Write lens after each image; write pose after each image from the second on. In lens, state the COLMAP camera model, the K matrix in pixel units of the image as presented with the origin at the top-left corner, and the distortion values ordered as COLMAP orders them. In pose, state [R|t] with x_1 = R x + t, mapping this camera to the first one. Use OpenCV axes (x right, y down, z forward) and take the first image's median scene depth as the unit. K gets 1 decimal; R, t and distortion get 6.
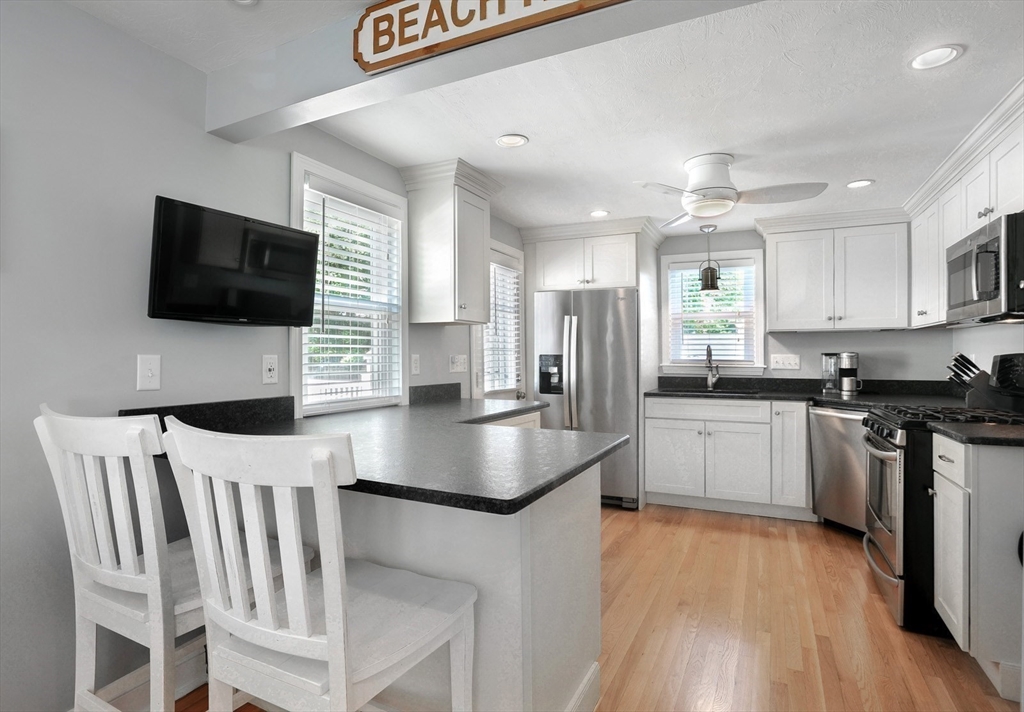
lens RADIAL K [[524.4, 0, 512.4], [0, 524.4, 350.1], [0, 0, 1]] dist [-0.049578, 0.016721]
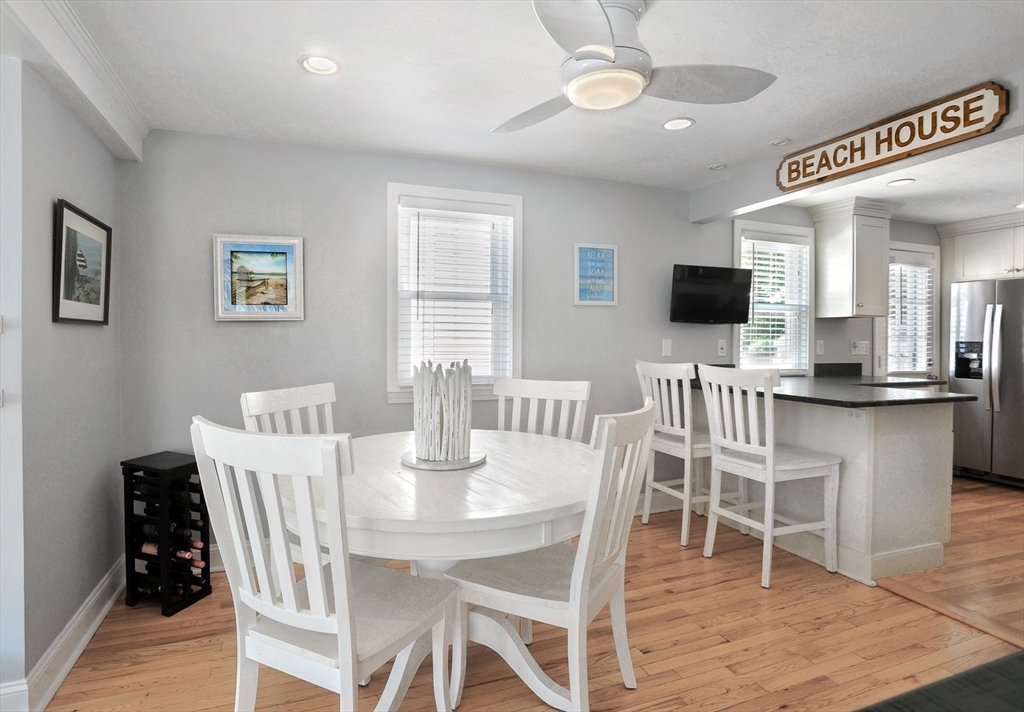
lens RADIAL K [[524.4, 0, 477.0], [0, 524.4, 343.9], [0, 0, 1]] dist [-0.049578, 0.016721]
pose [[0.699378, 0.014343, -0.714608, 0.123651], [-0.001326, 0.999823, 0.018770, -0.005259], [0.714750, -0.012180, 0.699274, -0.487961]]
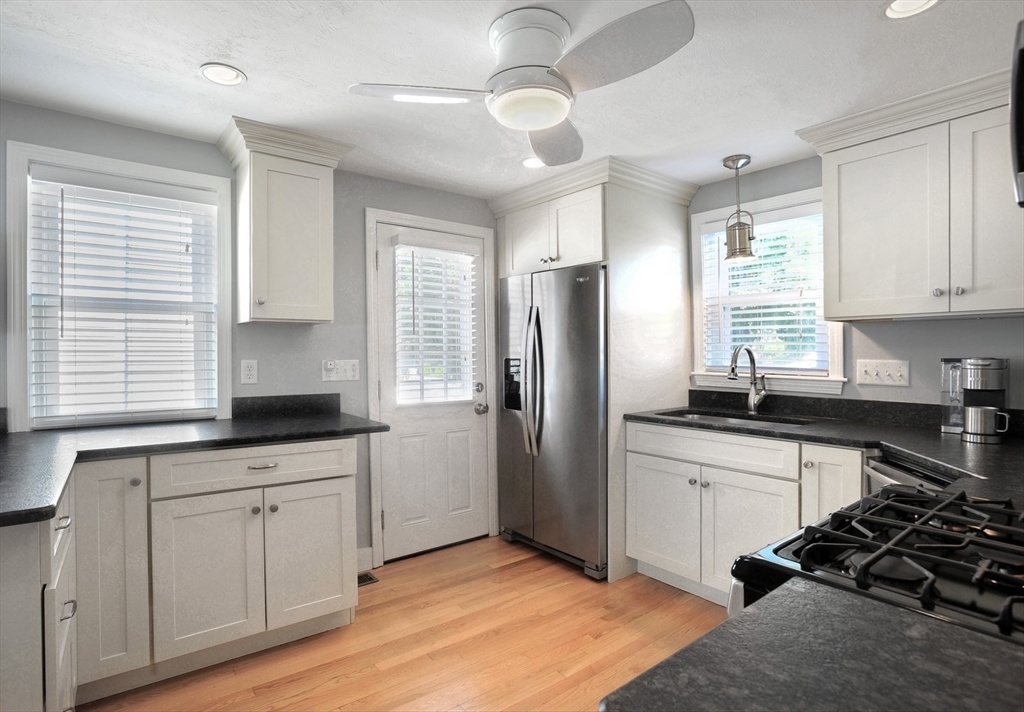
lens RADIAL K [[524.4, 0, 505.1], [0, 524.4, 356.4], [0, 0, 1]] dist [-0.049578, 0.016721]
pose [[0.897303, 0.002255, -0.441409, 0.447216], [0.004968, 0.999872, 0.015207, -0.006755], [0.441387, -0.015839, 0.897177, 0.337332]]
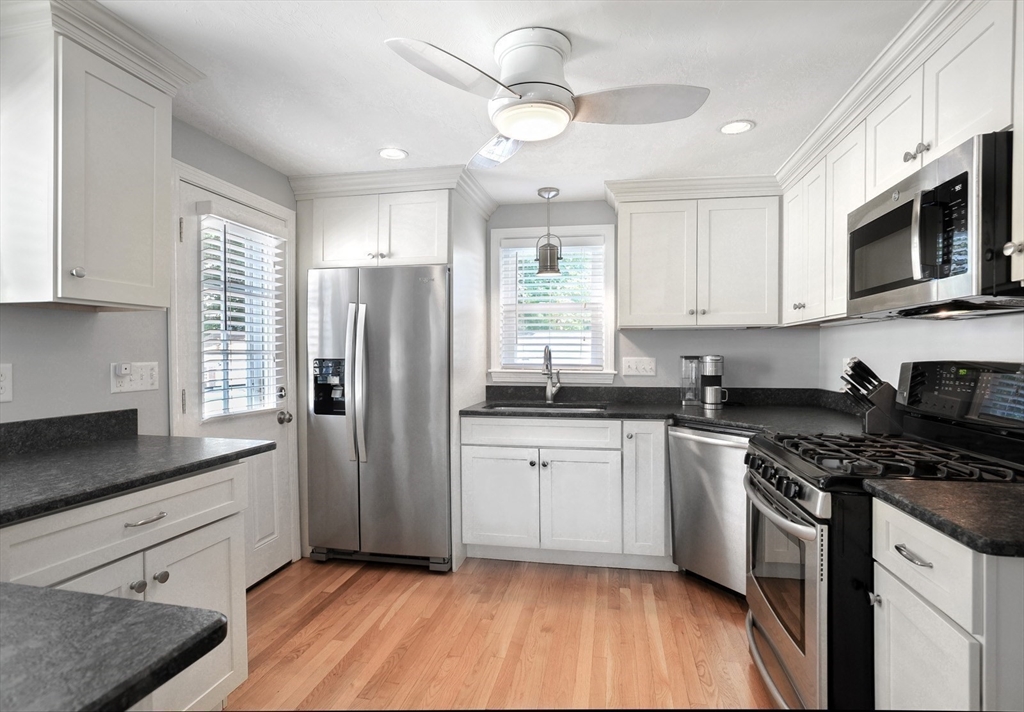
lens RADIAL K [[524.4, 0, 514.0], [0, 524.4, 359.1], [0, 0, 1]] dist [-0.049578, 0.016721]
pose [[0.967220, -0.004192, 0.253906, 0.149237], [-0.001023, 0.999791, 0.020401, -0.005732], [-0.253939, -0.019992, 0.967014, 0.295919]]
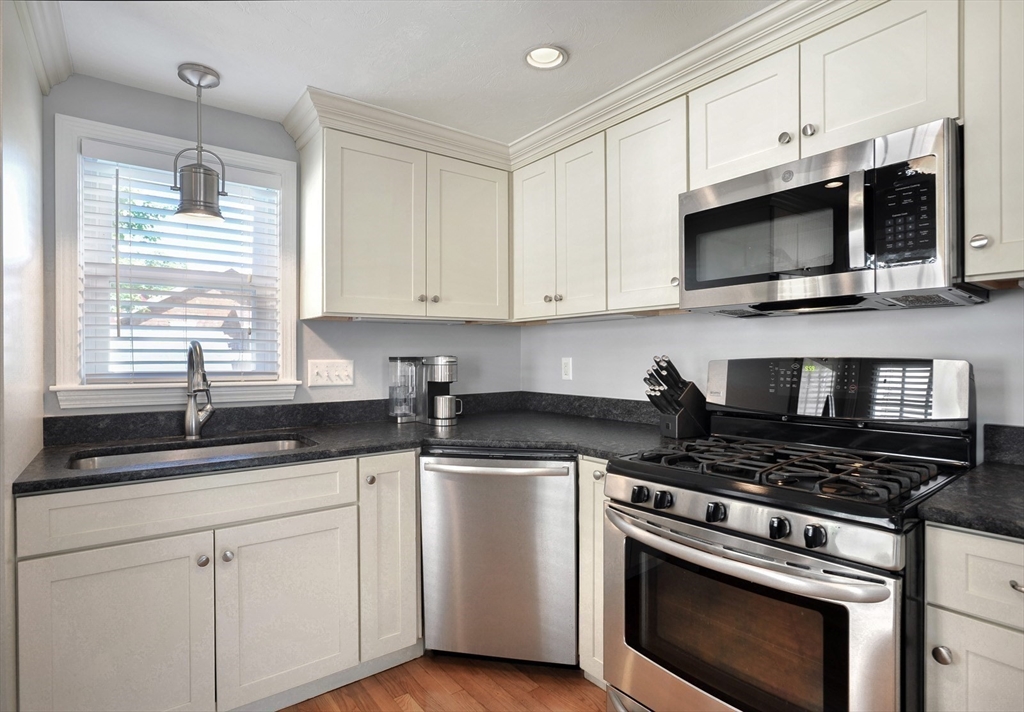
lens RADIAL K [[524.4, 0, 495.9], [0, 524.4, 354.0], [0, 0, 1]] dist [-0.049578, 0.016721]
pose [[0.477242, -0.001546, 0.878771, 0.128463], [-0.002418, 0.999992, 0.003072, 0.000132], [-0.878769, -0.003591, 0.477235, 0.637510]]
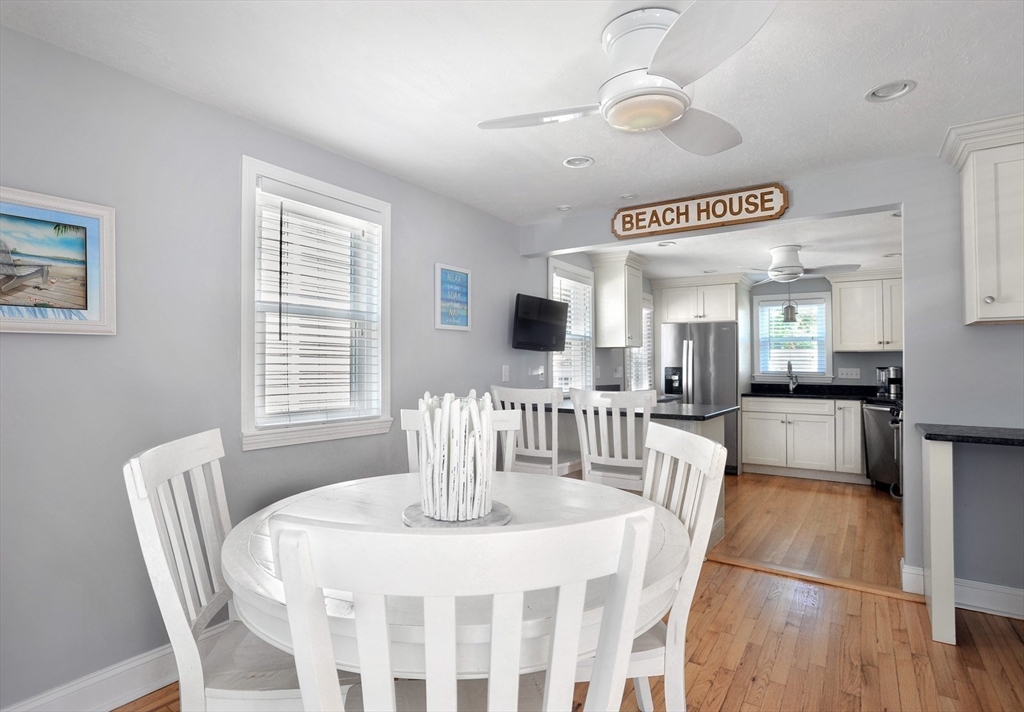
lens RADIAL K [[524.4, 0, 501.6], [0, 524.4, 354.4], [0, 0, 1]] dist [-0.049578, 0.016721]
pose [[0.986220, 0.002744, -0.165415, -0.173492], [-0.005286, 0.999875, -0.014927, -0.002280], [0.165353, 0.015596, 0.986111, -0.552780]]
